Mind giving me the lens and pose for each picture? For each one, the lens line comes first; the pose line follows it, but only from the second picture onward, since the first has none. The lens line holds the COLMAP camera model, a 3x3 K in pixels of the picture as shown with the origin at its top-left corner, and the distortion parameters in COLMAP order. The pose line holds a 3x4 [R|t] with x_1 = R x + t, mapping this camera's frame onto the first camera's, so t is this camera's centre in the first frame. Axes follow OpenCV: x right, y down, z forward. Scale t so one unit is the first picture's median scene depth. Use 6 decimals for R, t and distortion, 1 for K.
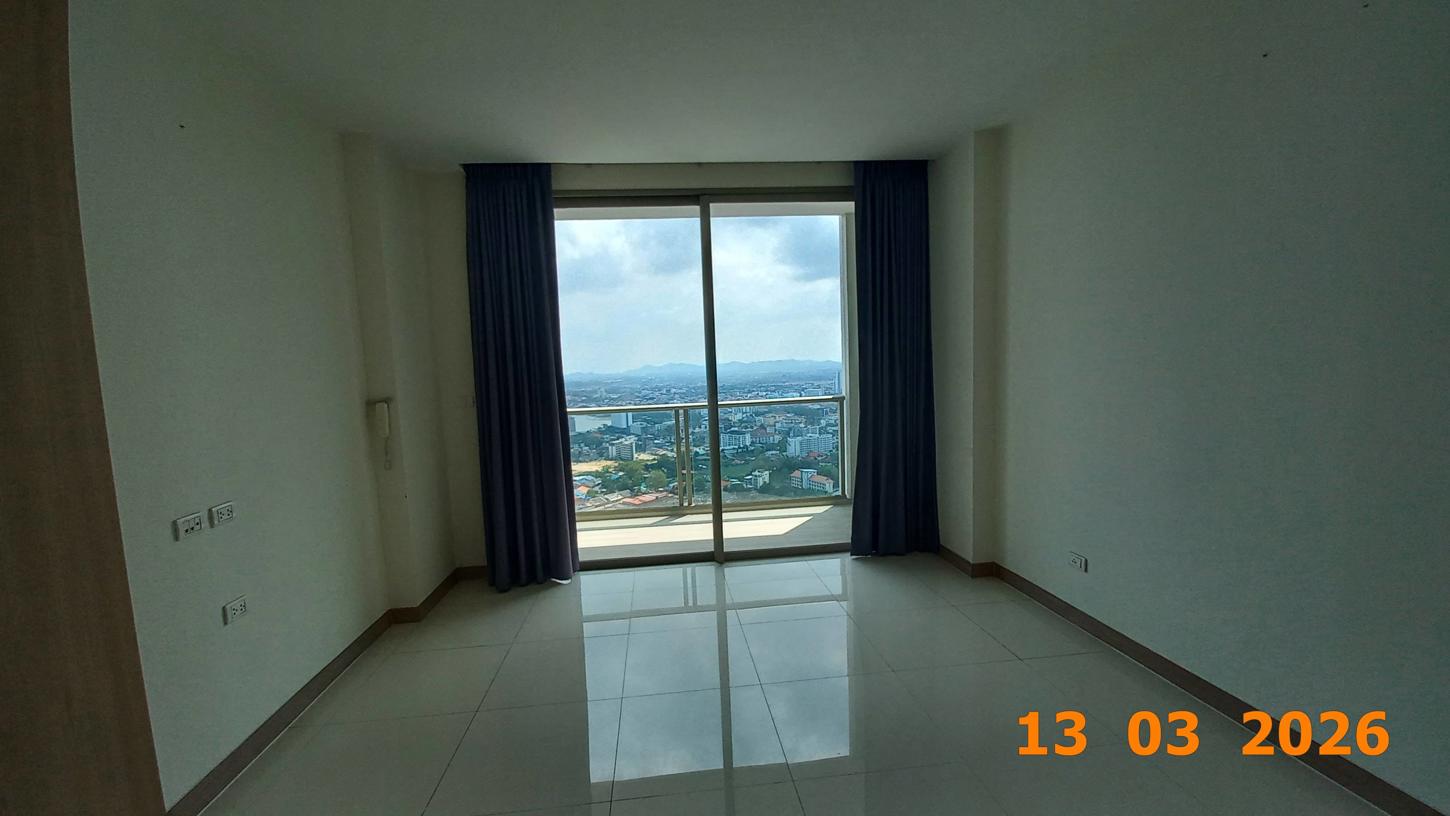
lens RADIAL K [[585.1, 0, 720.5], [0, 585.1, 427.6], [0, 0, 1]] dist [0.000918, -0.000025]
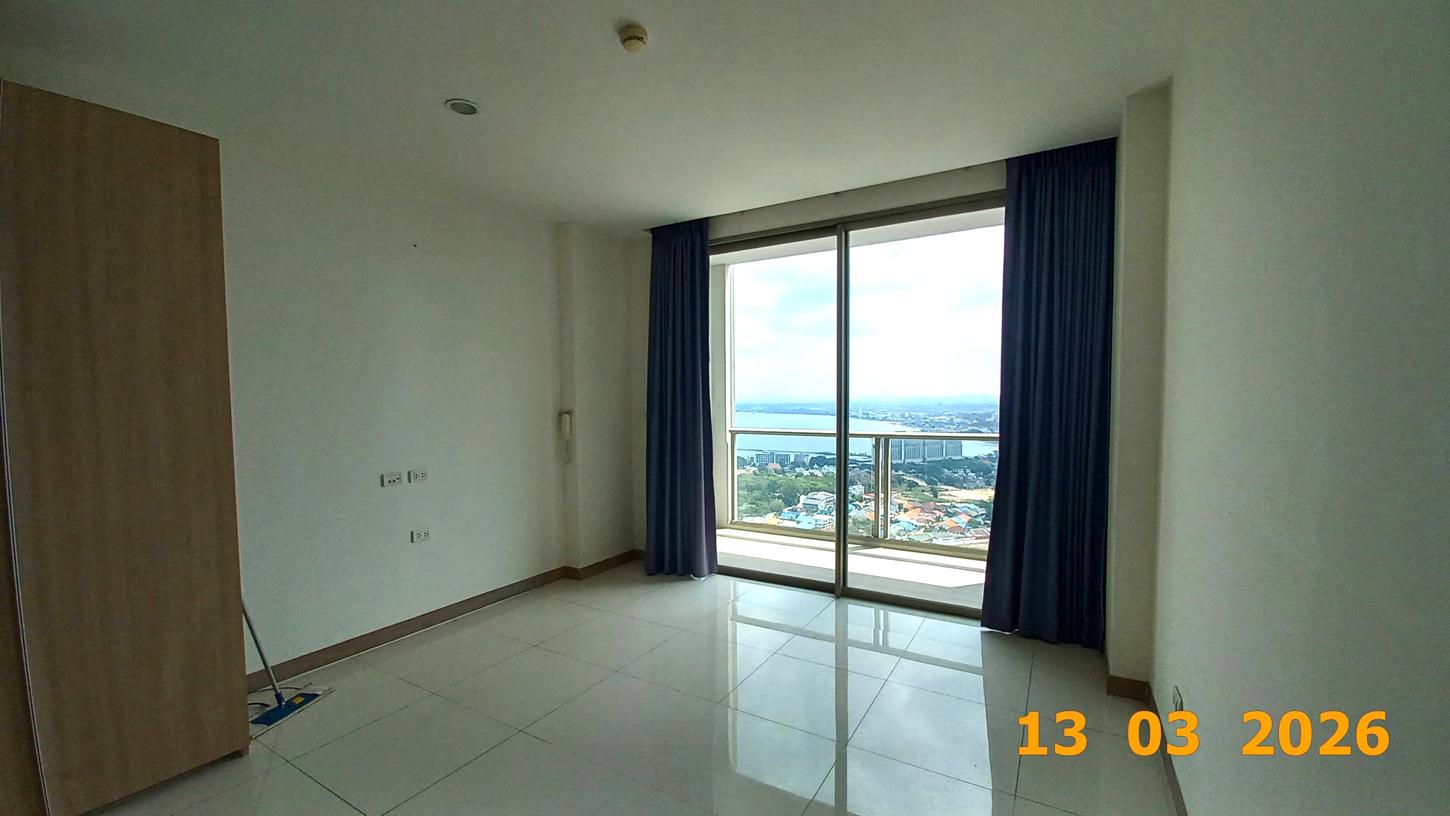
lens RADIAL K [[585.1, 0, 720.5], [0, 585.1, 427.6], [0, 0, 1]] dist [0.000918, -0.000025]
pose [[0.797594, 0.066574, -0.599509, 0.428862], [-0.086665, 0.996227, -0.004671, -0.028286], [0.596936, 0.055682, 0.800354, 0.095299]]
